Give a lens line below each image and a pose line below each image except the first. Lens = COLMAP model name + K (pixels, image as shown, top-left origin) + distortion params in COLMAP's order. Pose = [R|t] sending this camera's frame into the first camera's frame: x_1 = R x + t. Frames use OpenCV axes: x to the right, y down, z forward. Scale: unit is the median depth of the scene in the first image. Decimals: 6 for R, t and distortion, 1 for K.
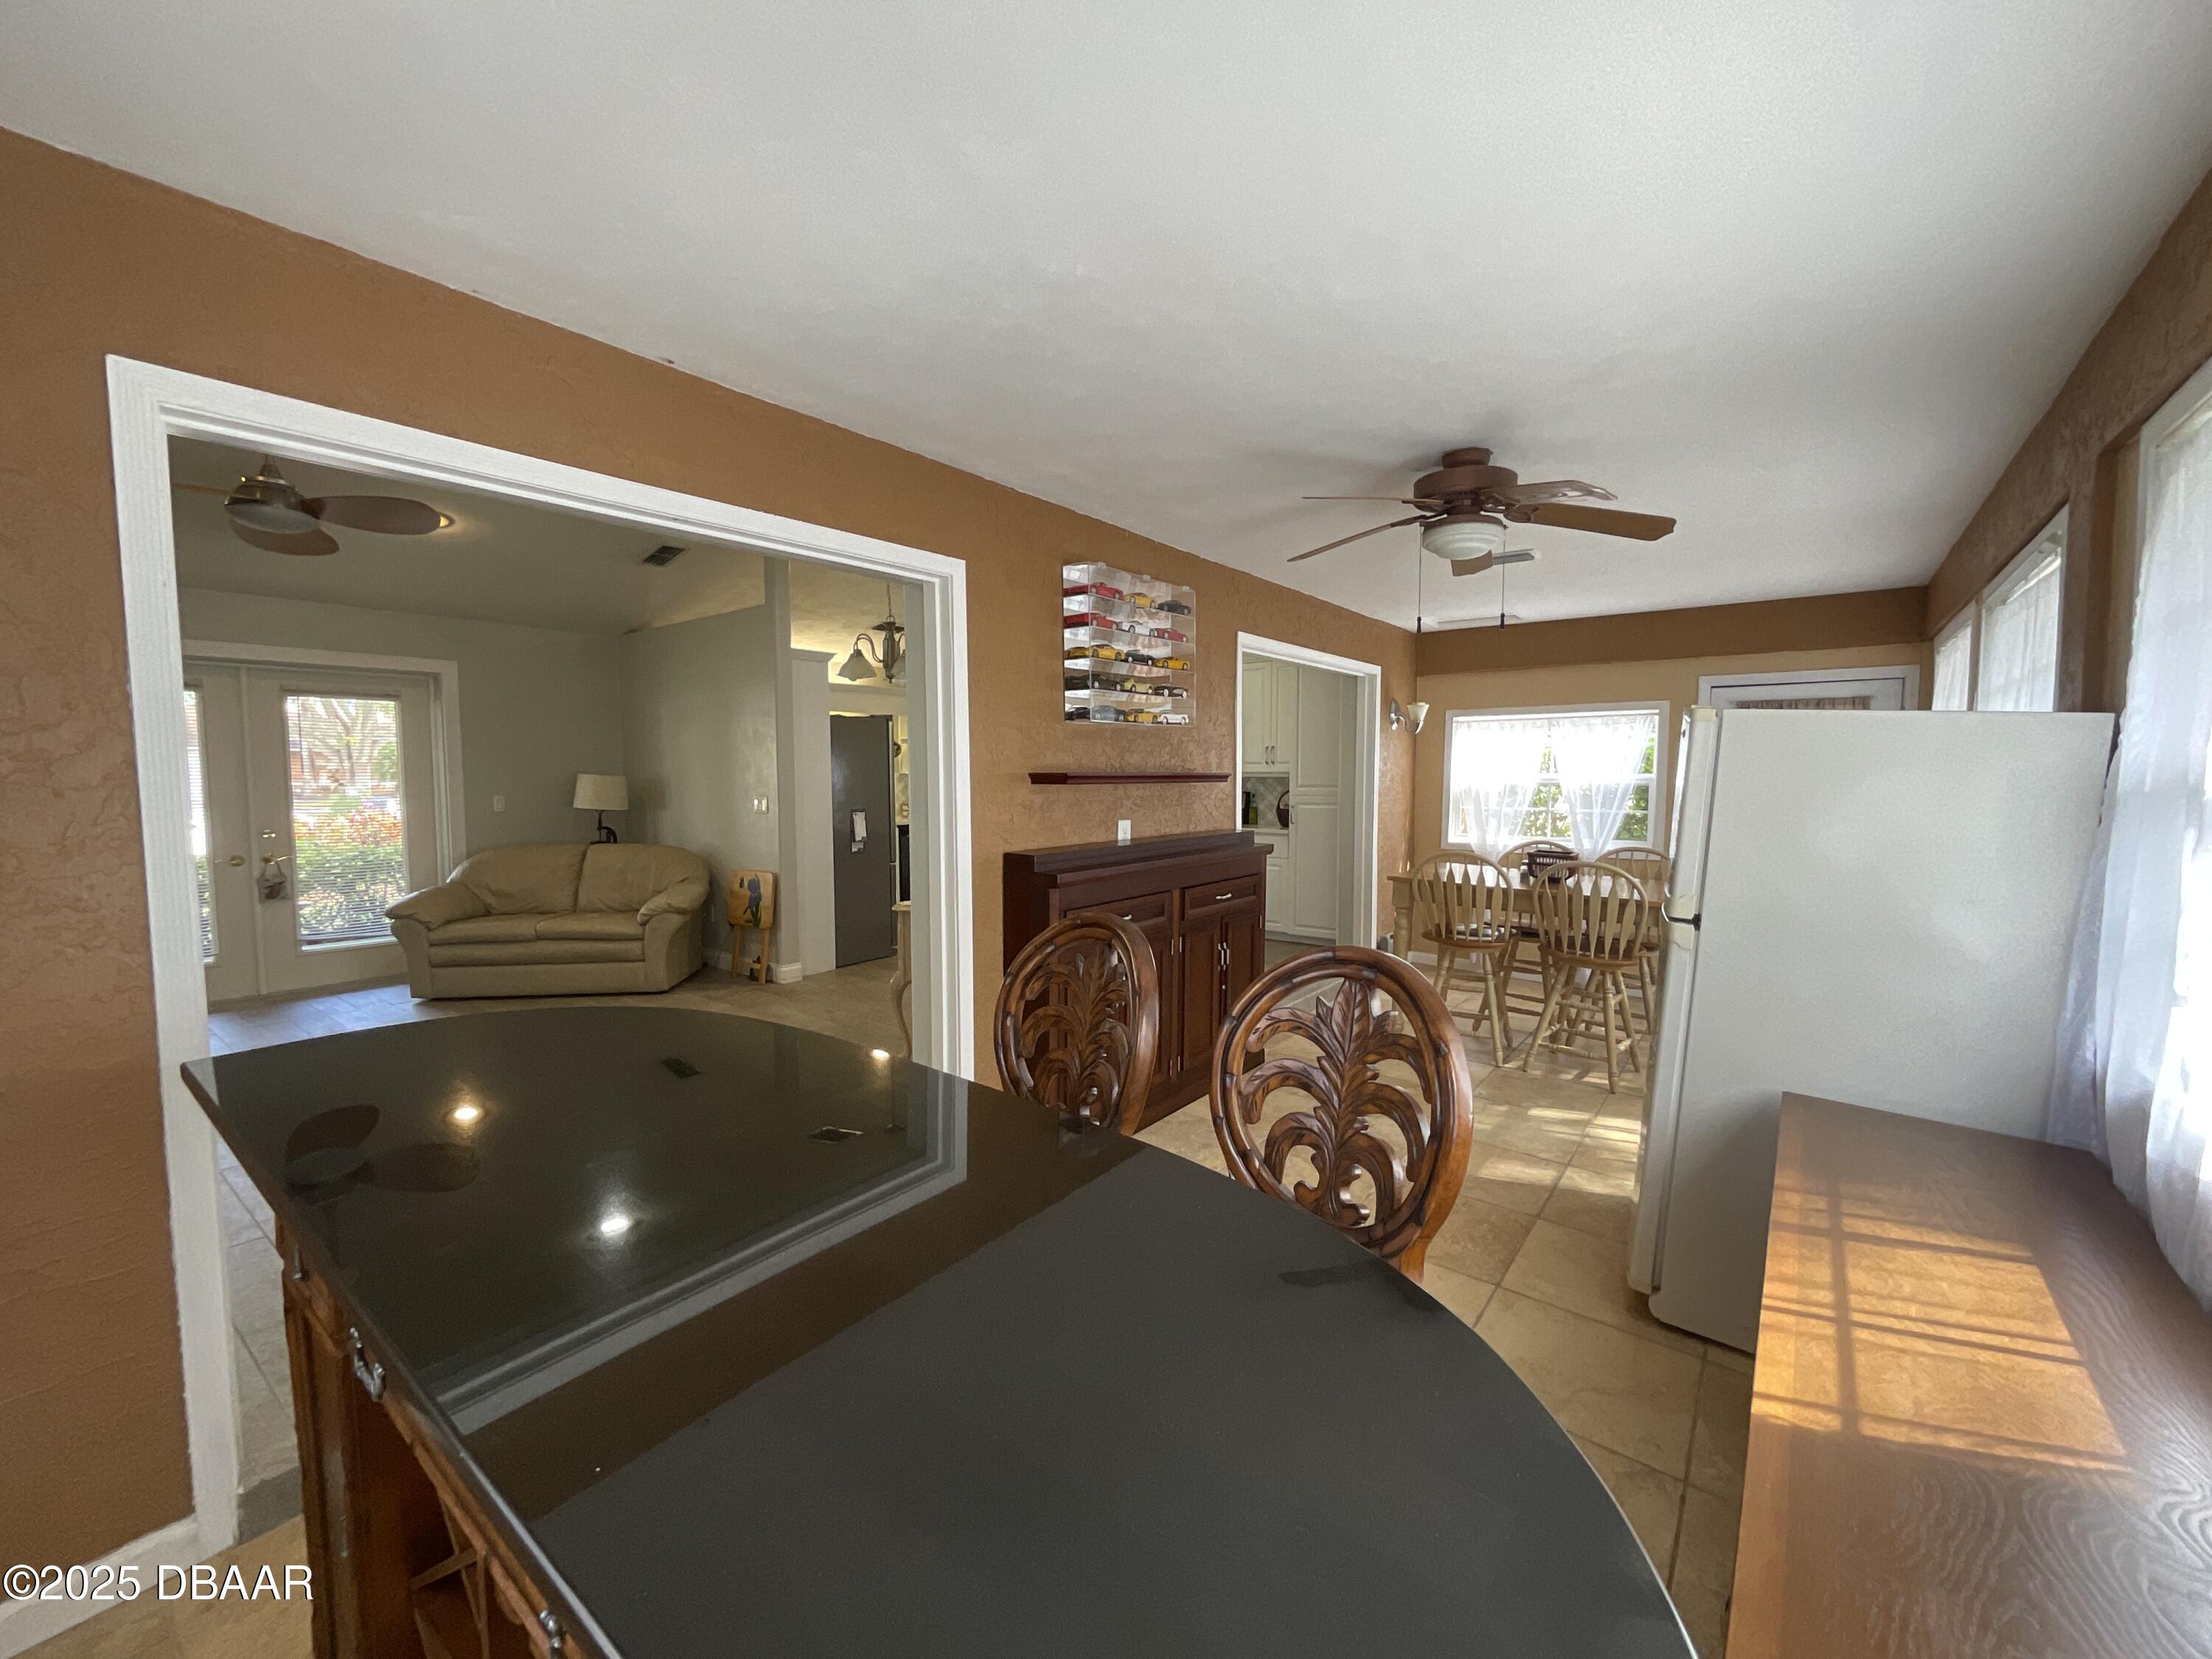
lens RADIAL K [[901.4, 0, 1109.9], [0, 901.4, 827.9], [0, 0, 1]] dist [0.001880, 0.000858]
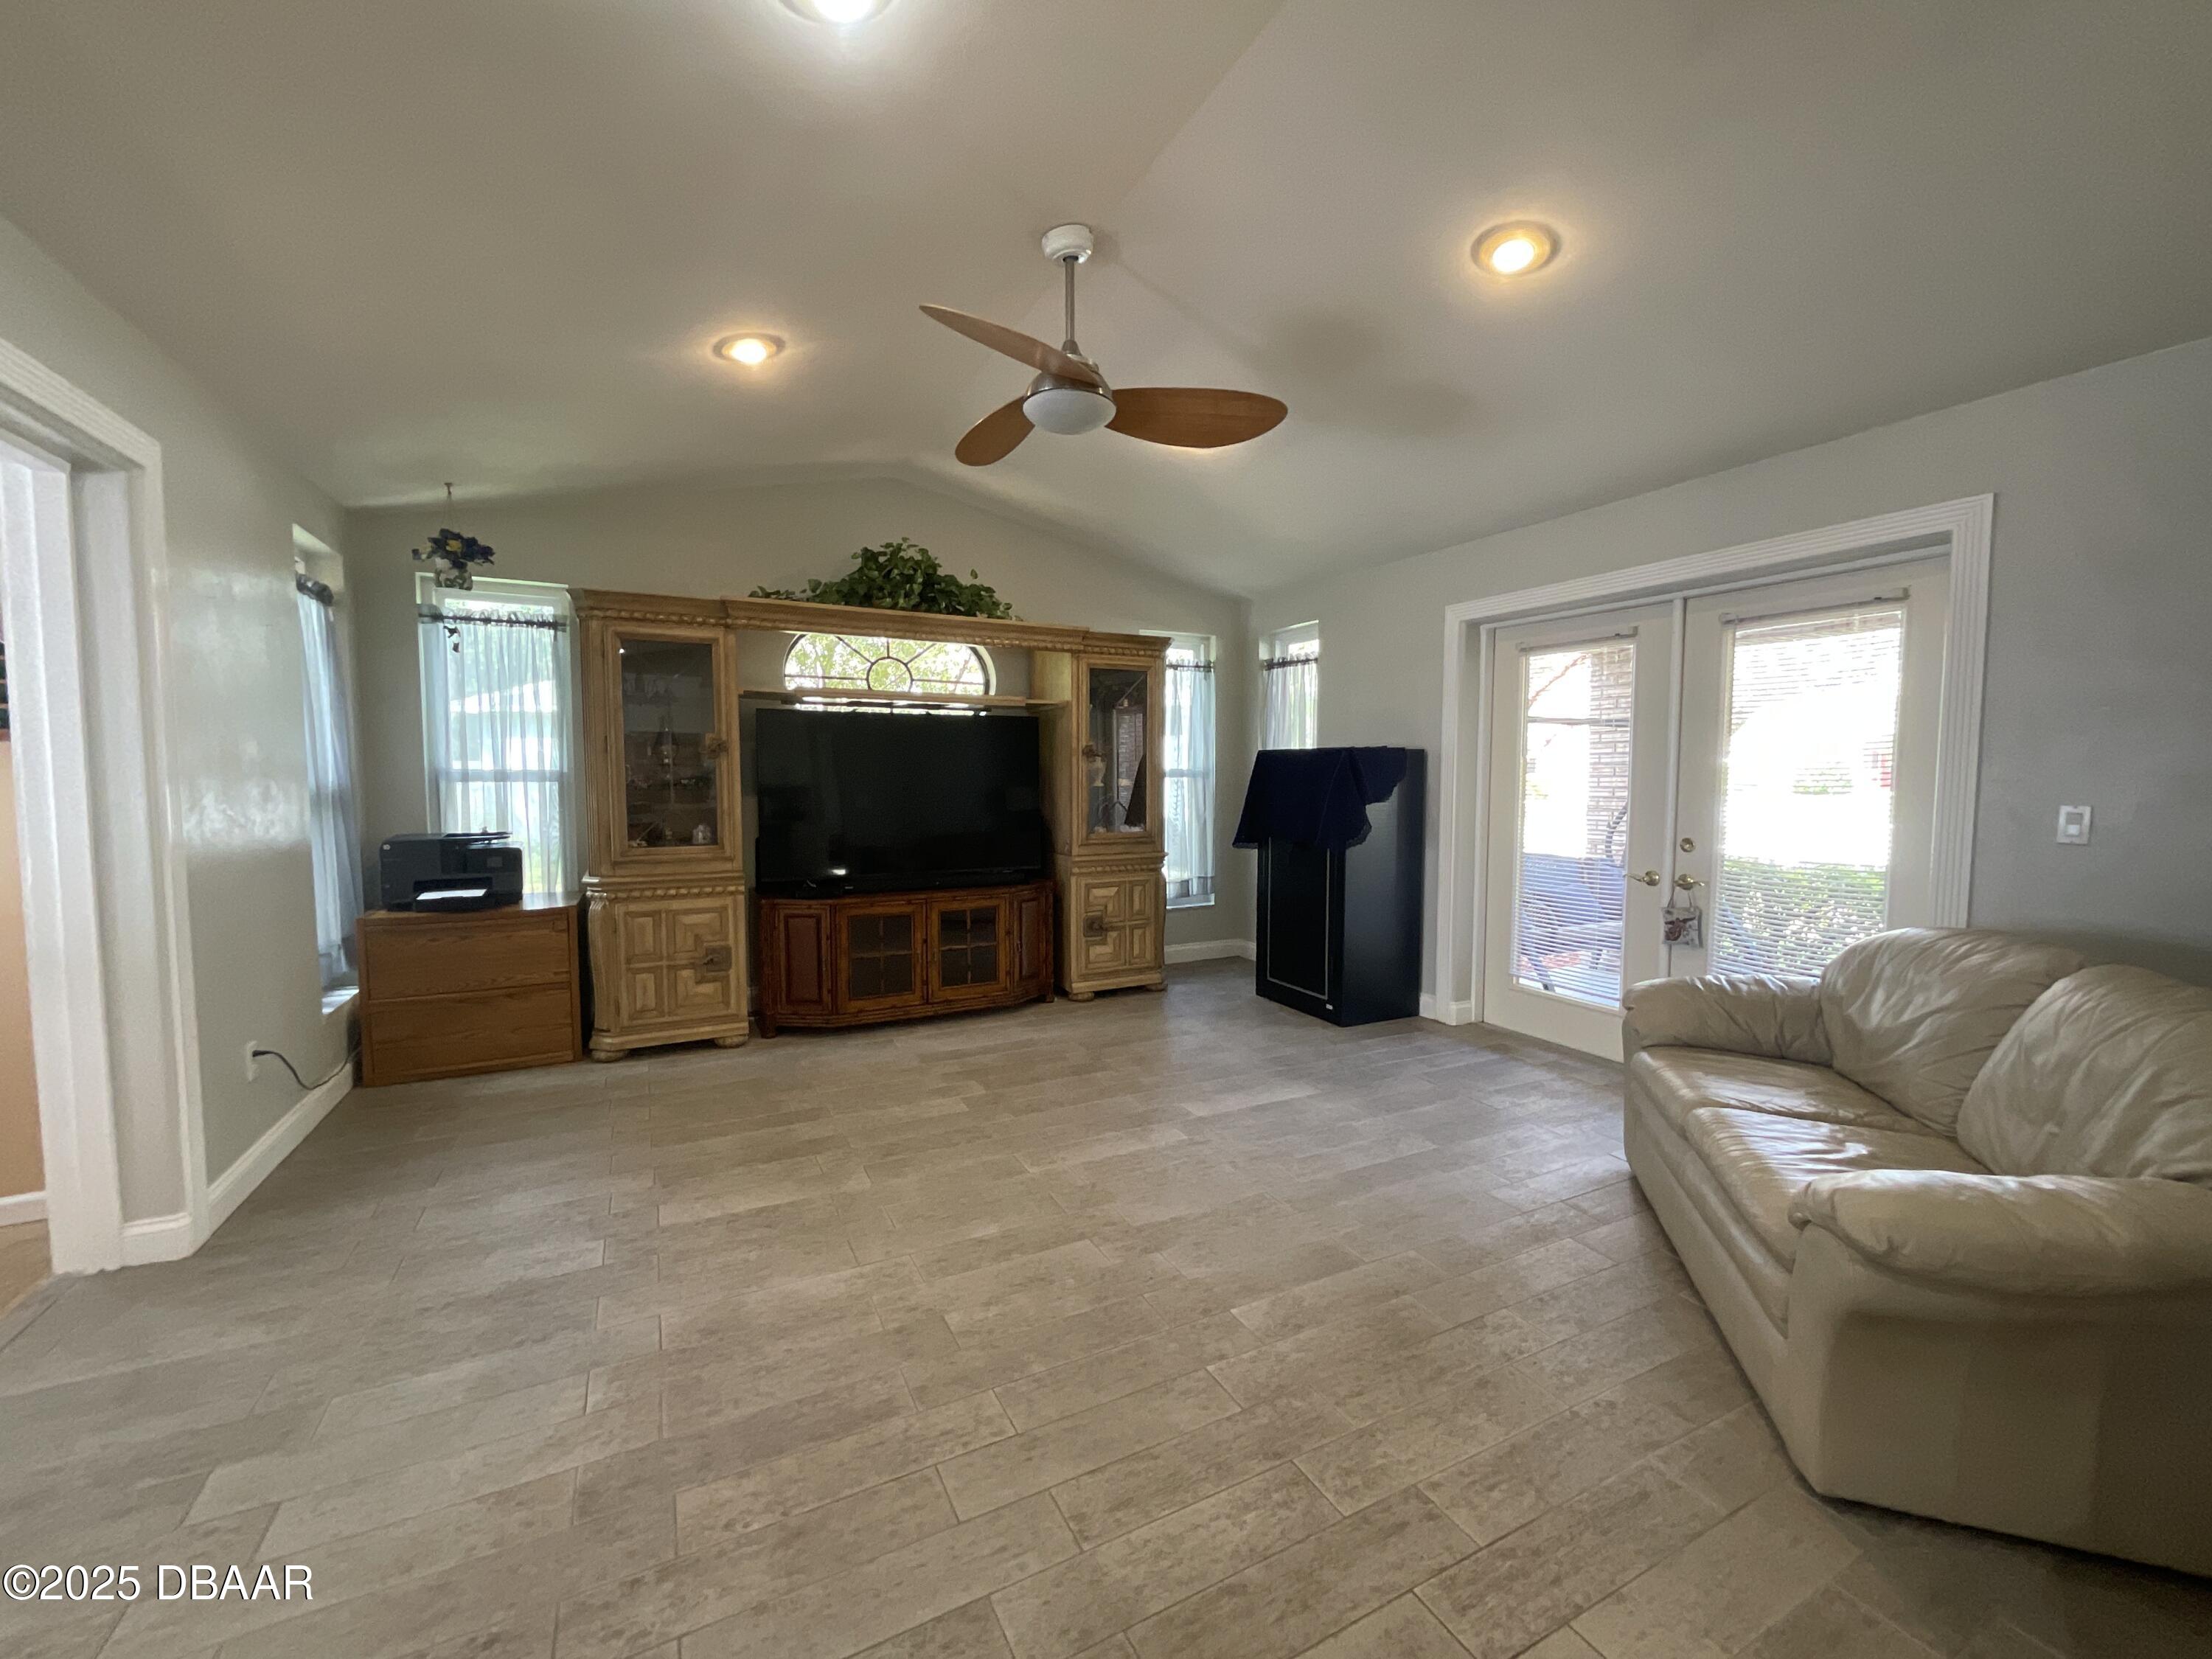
lens RADIAL K [[904.1, 0, 1107.1], [0, 904.1, 824.6], [0, 0, 1]] dist [-0.001066, -0.000009]
pose [[-0.435258, 0.058771, -0.898386, -0.127659], [-0.057270, 0.994039, 0.092776, -0.039950], [0.898482, 0.091832, -0.429297, 0.786161]]
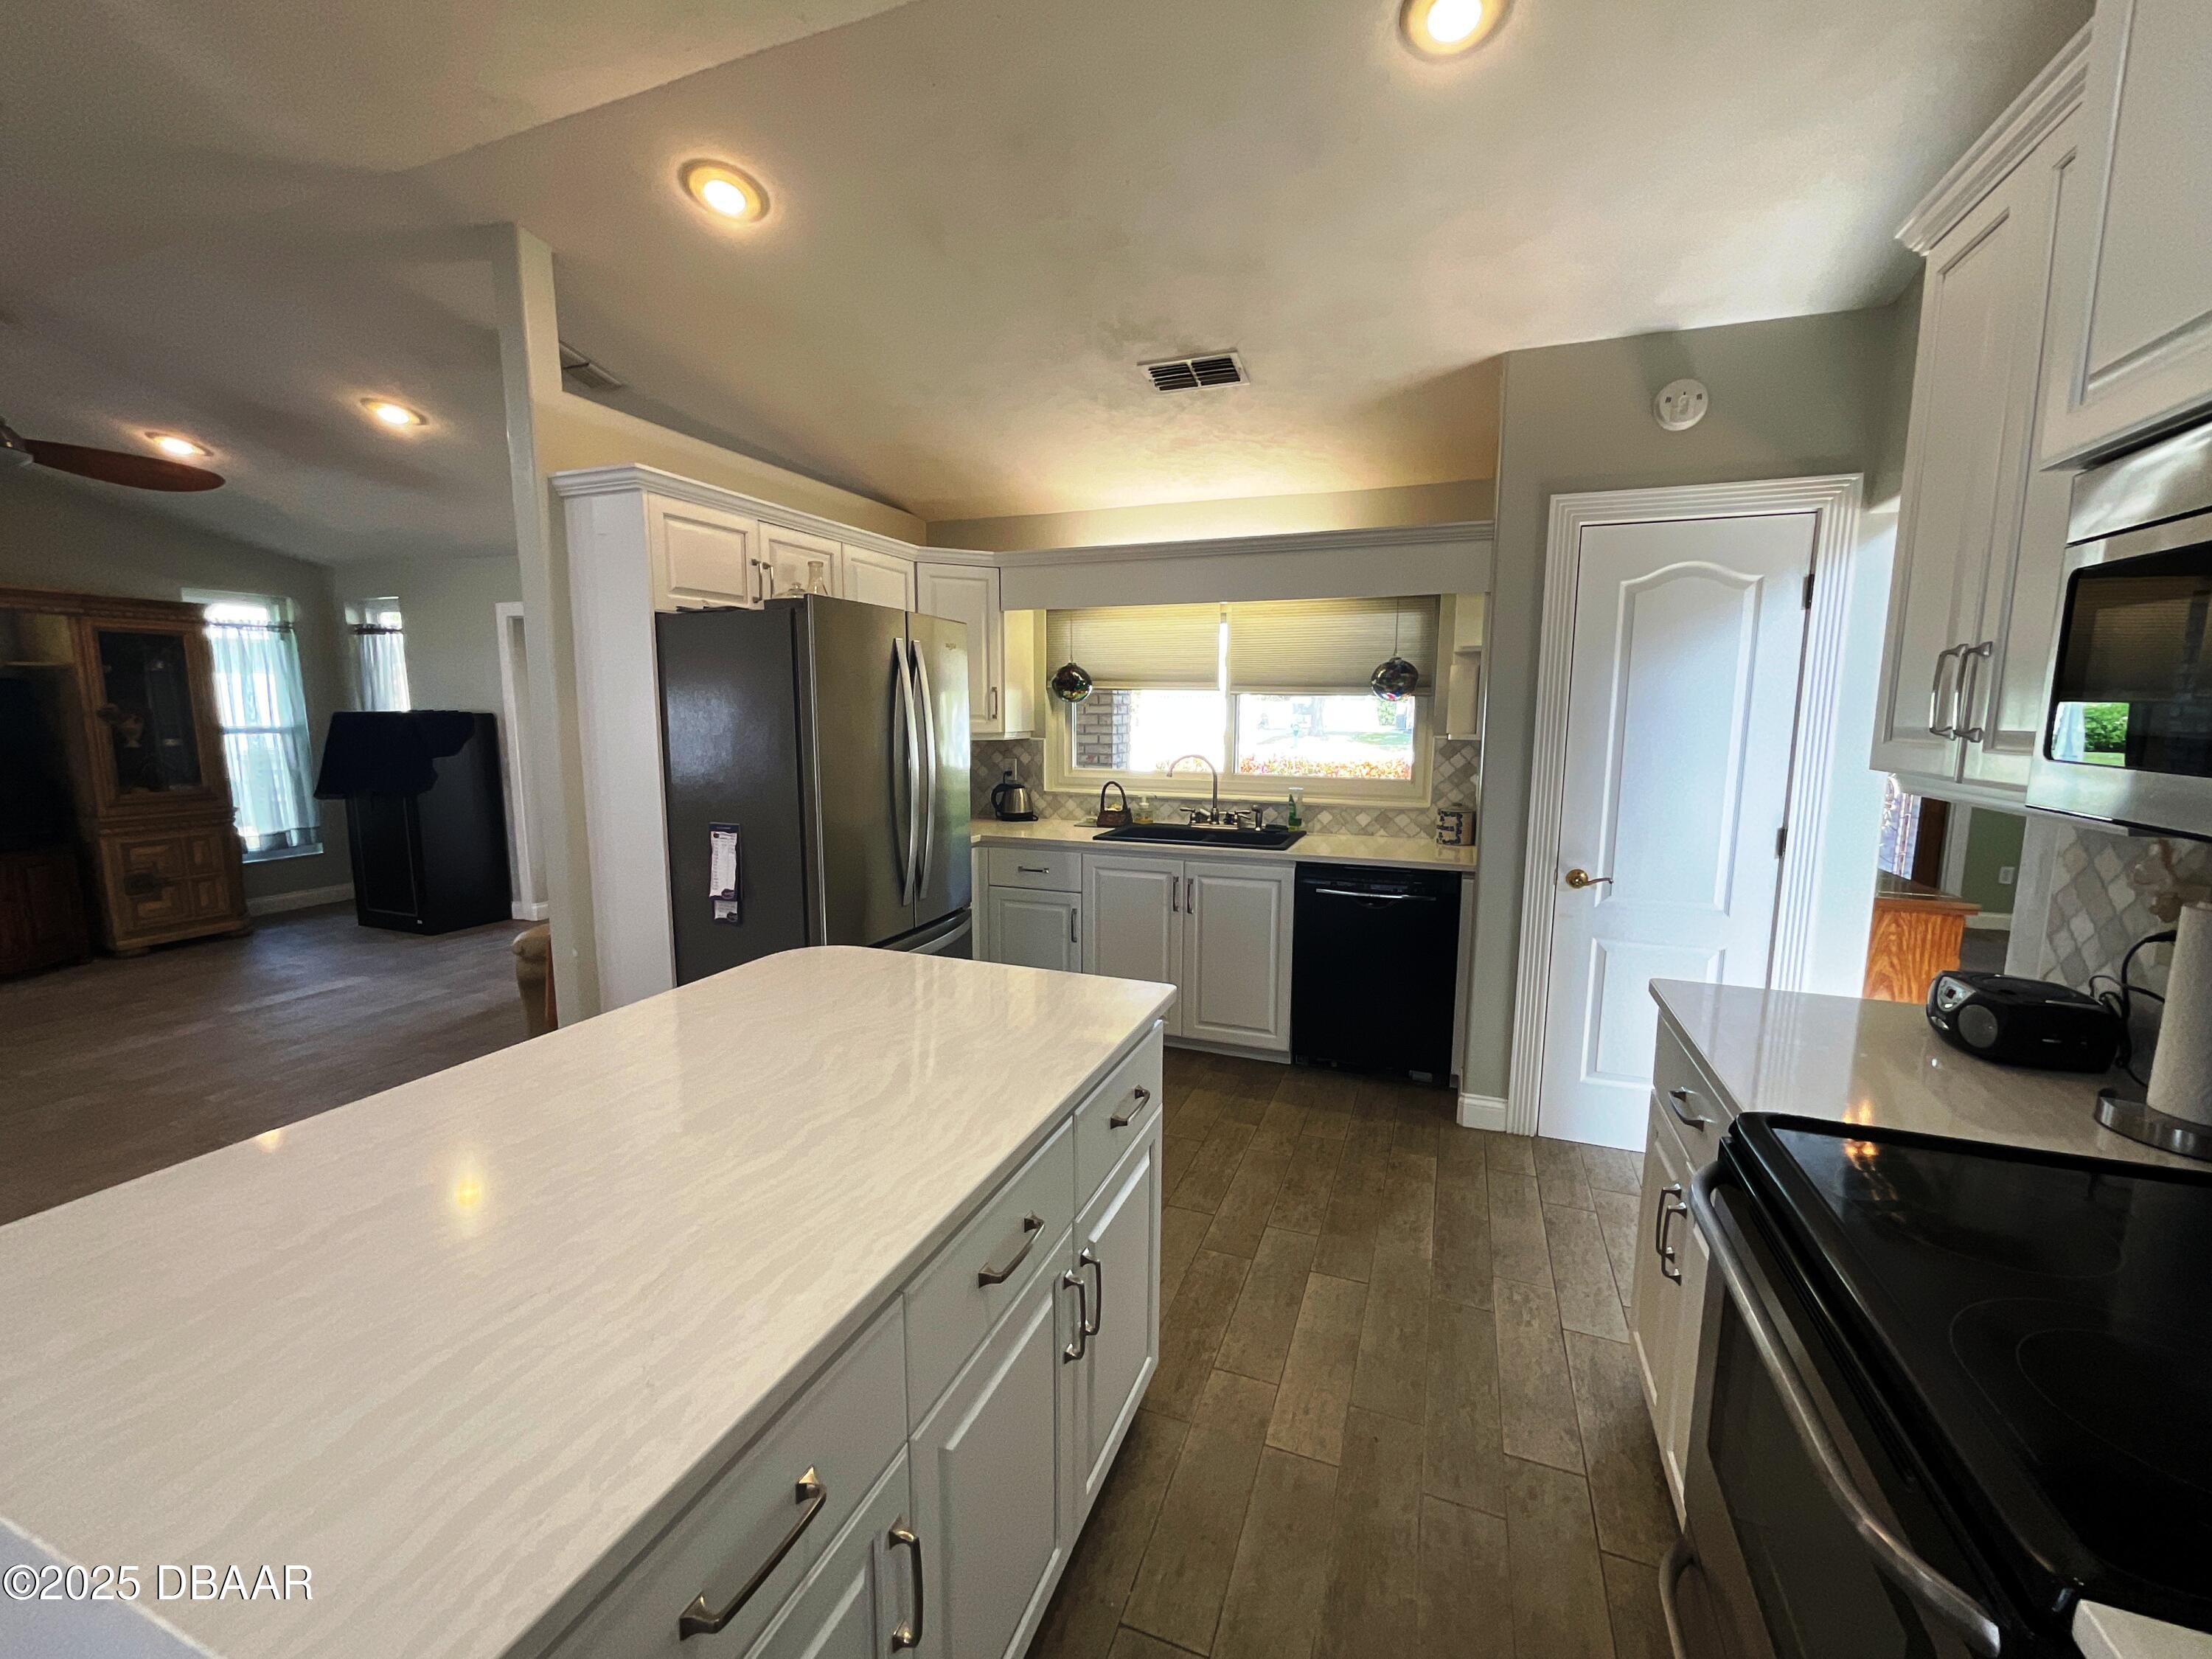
lens RADIAL K [[901.4, 0, 1109.9], [0, 901.4, 827.9], [0, 0, 1]] dist [0.001880, 0.000858]
pose [[0.277944, 0.132241, -0.951451, 0.184416], [-0.066722, 0.990744, 0.118211, -0.082408], [0.958277, 0.030627, 0.284194, 1.048502]]
